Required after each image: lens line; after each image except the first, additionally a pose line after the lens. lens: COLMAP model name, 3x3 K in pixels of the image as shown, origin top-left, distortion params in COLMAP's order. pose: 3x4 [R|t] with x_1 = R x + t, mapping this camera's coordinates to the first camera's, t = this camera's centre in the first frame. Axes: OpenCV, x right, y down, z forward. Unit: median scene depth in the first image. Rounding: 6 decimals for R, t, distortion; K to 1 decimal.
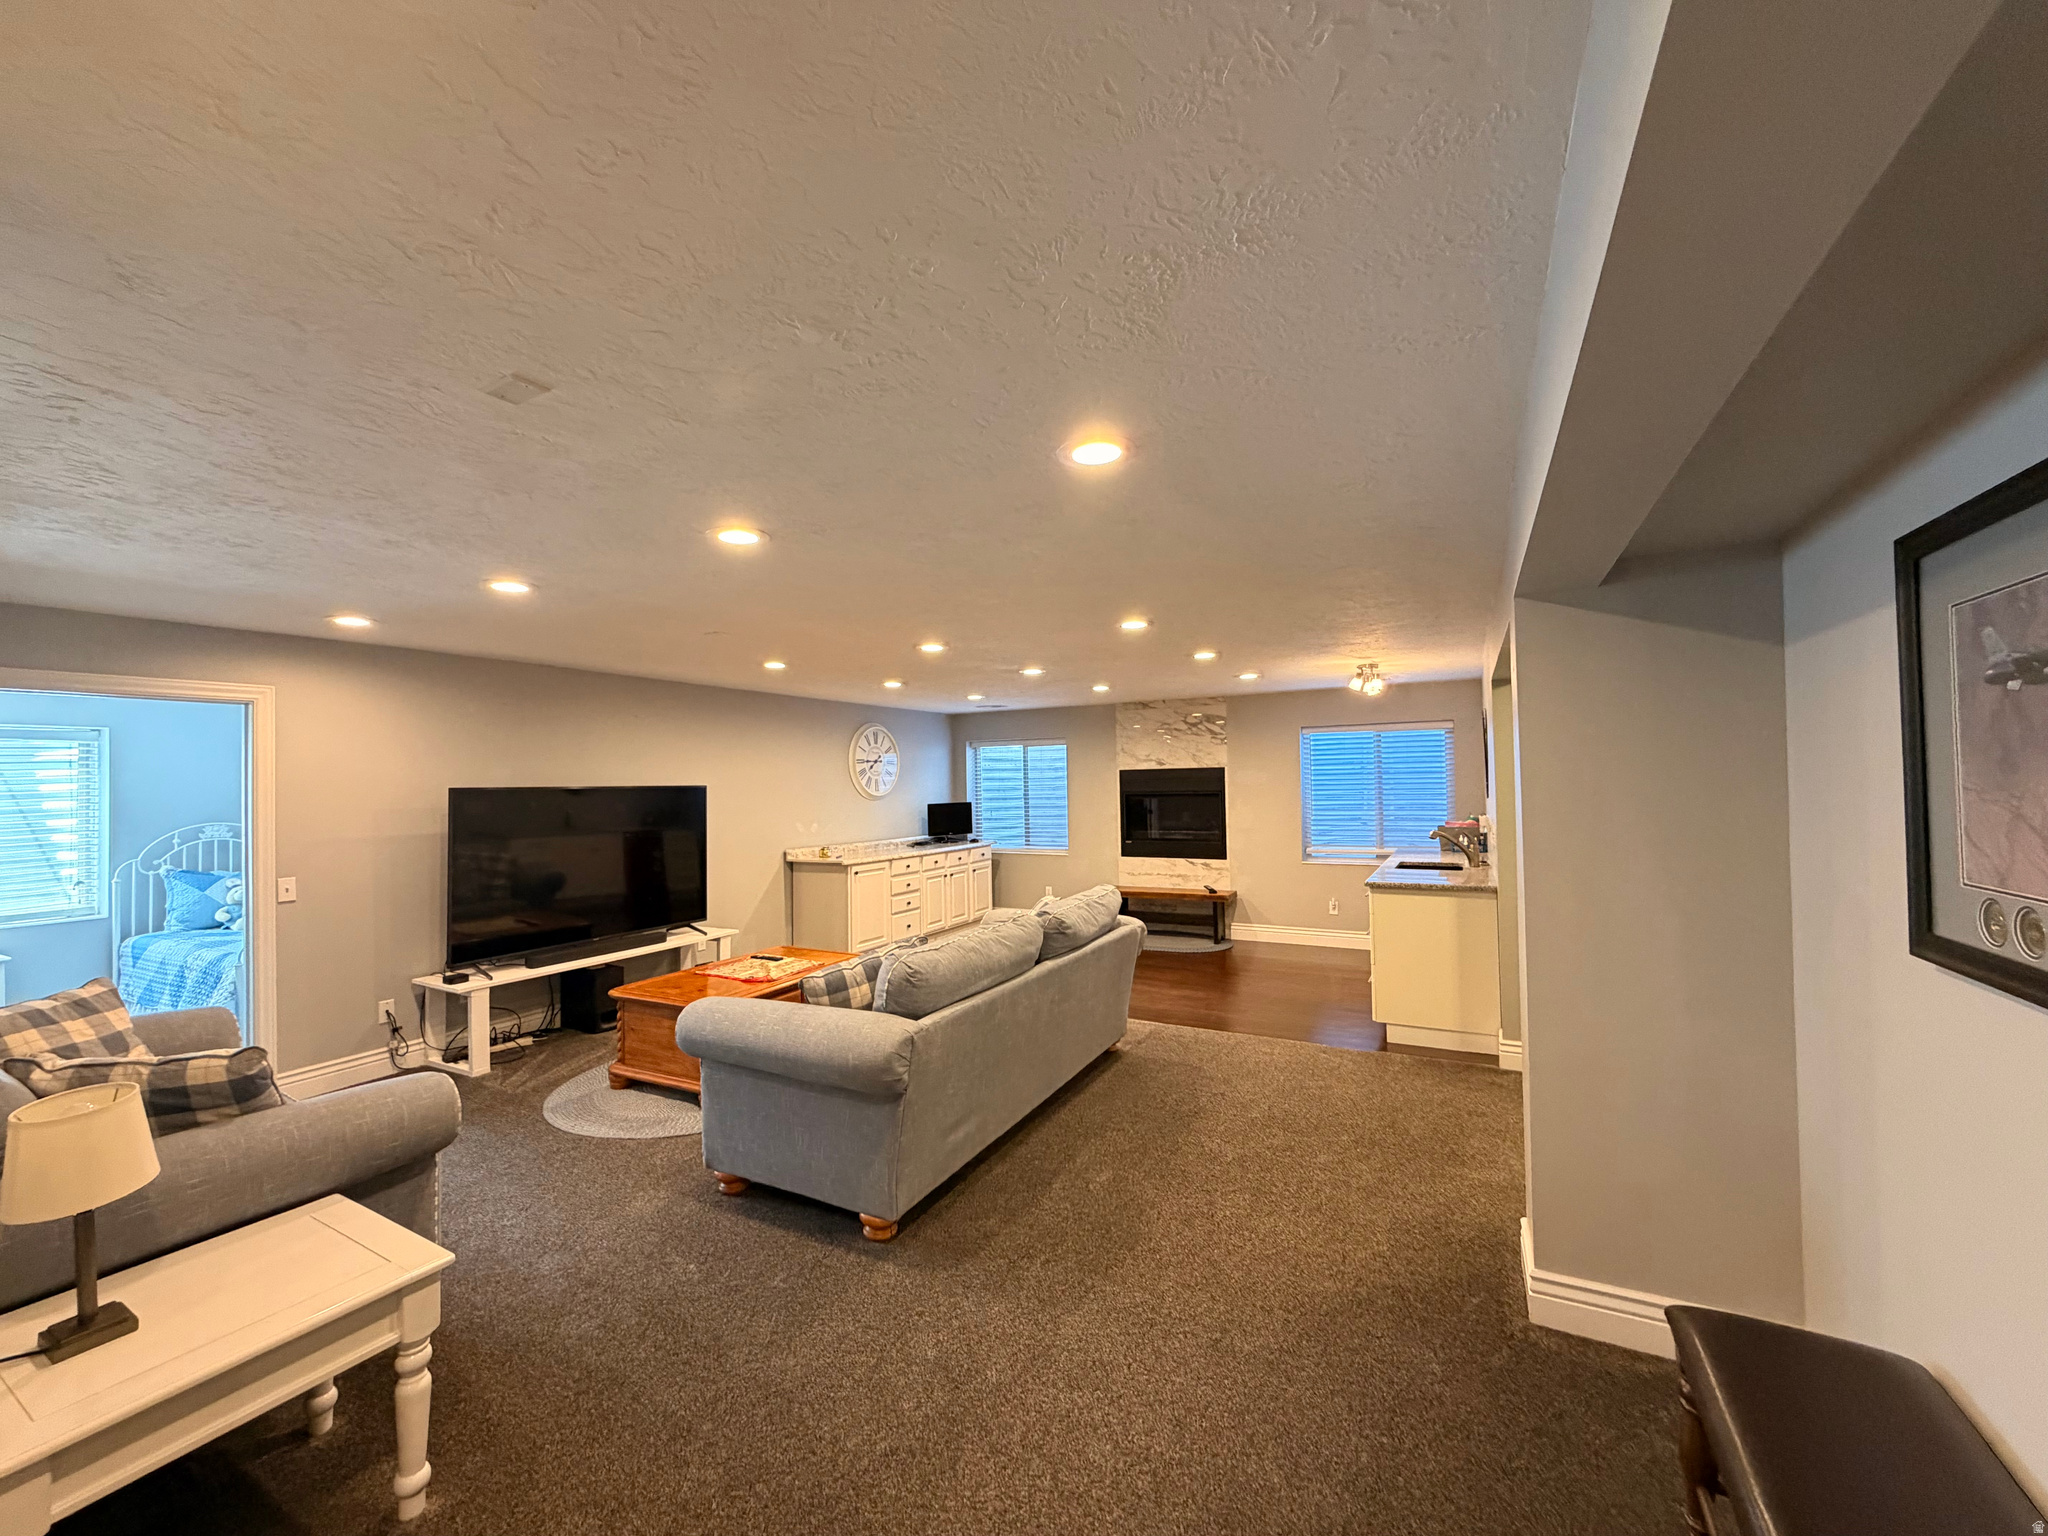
lens RADIAL K [[807.7, 0, 1020.2], [0, 807.7, 766.0], [0, 0, 1]] dist [-0.003999, -0.000338]
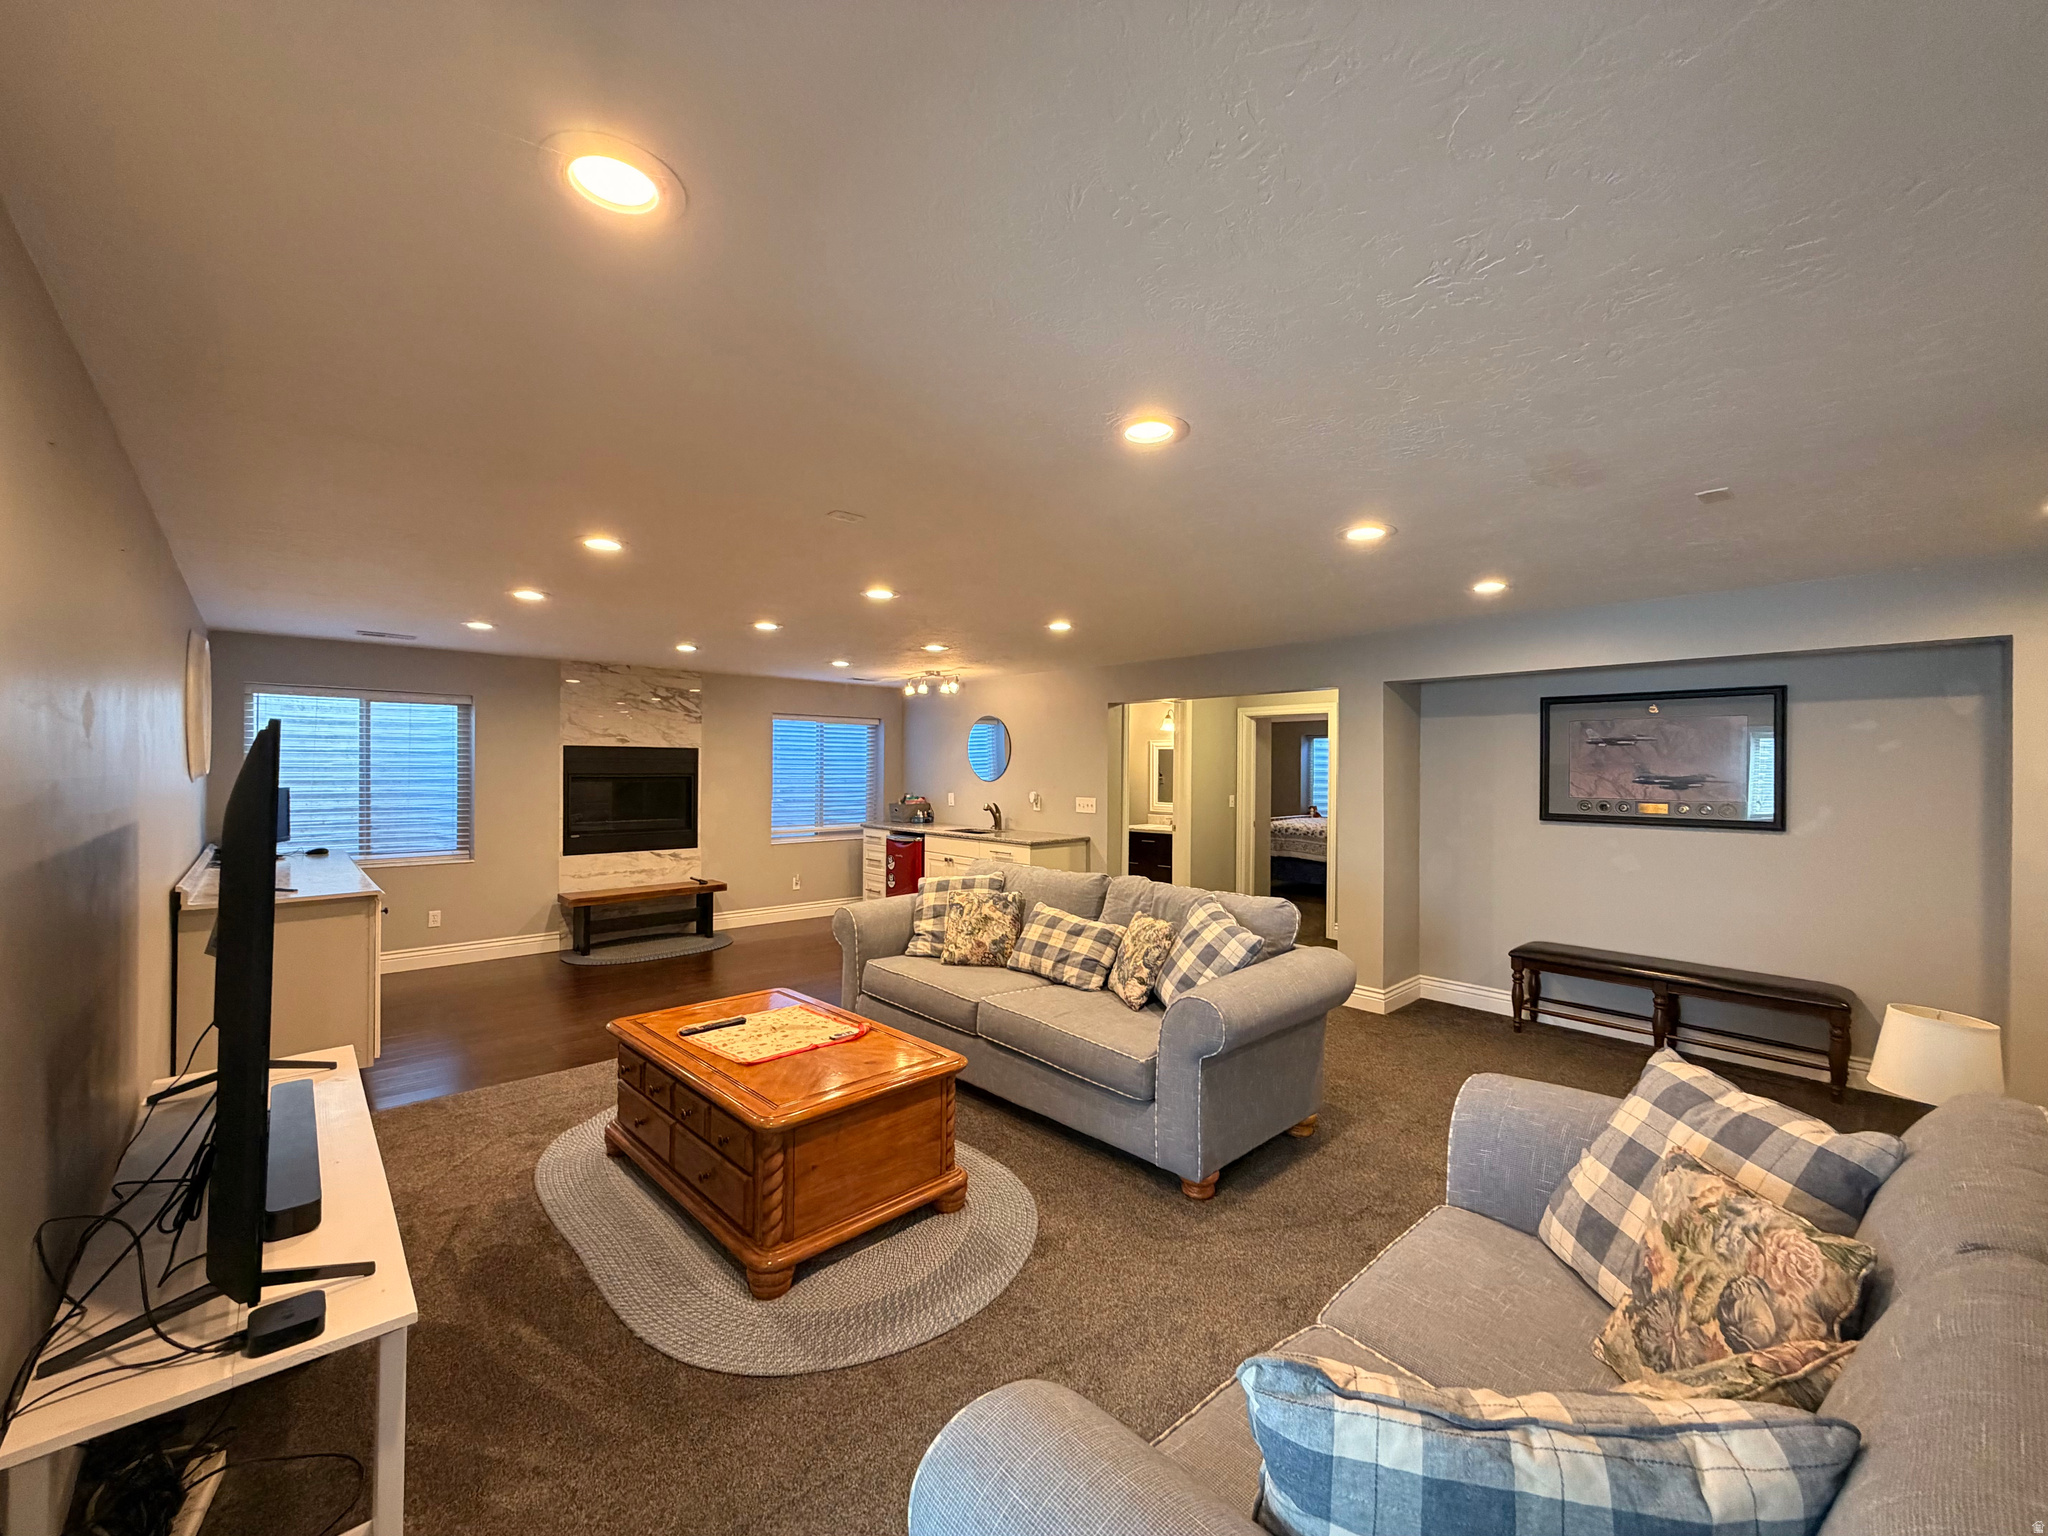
lens RADIAL K [[807.7, 0, 1020.2], [0, 807.7, 766.0], [0, 0, 1]] dist [-0.003999, -0.000338]
pose [[0.329432, 0.020952, 0.943947, -0.495868], [-0.032251, 0.999420, -0.010928, 0.019848], [-0.943628, -0.026843, 0.329916, 0.340739]]
